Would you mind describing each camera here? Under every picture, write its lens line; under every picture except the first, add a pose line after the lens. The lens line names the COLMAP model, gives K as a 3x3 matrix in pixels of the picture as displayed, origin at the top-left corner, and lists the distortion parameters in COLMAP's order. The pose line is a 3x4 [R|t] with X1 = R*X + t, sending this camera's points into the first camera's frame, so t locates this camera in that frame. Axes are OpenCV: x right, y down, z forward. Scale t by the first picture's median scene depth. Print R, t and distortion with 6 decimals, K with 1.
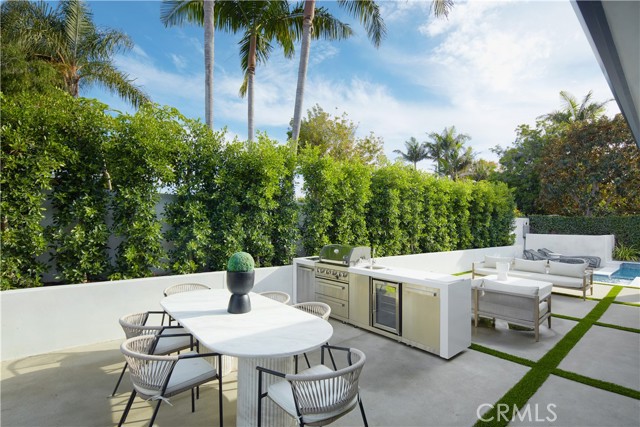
lens RADIAL K [[308.7, 0, 316.0], [0, 308.7, 215.8], [0, 0, 1]] dist [-0.002164, 0.000932]
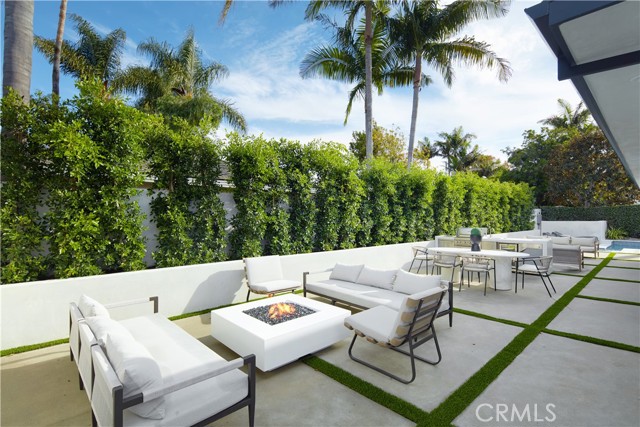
lens RADIAL K [[308.7, 0, 323.9], [0, 308.7, 214.6], [0, 0, 1]] dist [-0.002164, 0.000932]
pose [[0.998934, -0.020050, 0.041584, -0.181836], [0.019326, 0.999656, 0.017733, -0.006325], [-0.041925, -0.016911, 0.998978, -0.165154]]
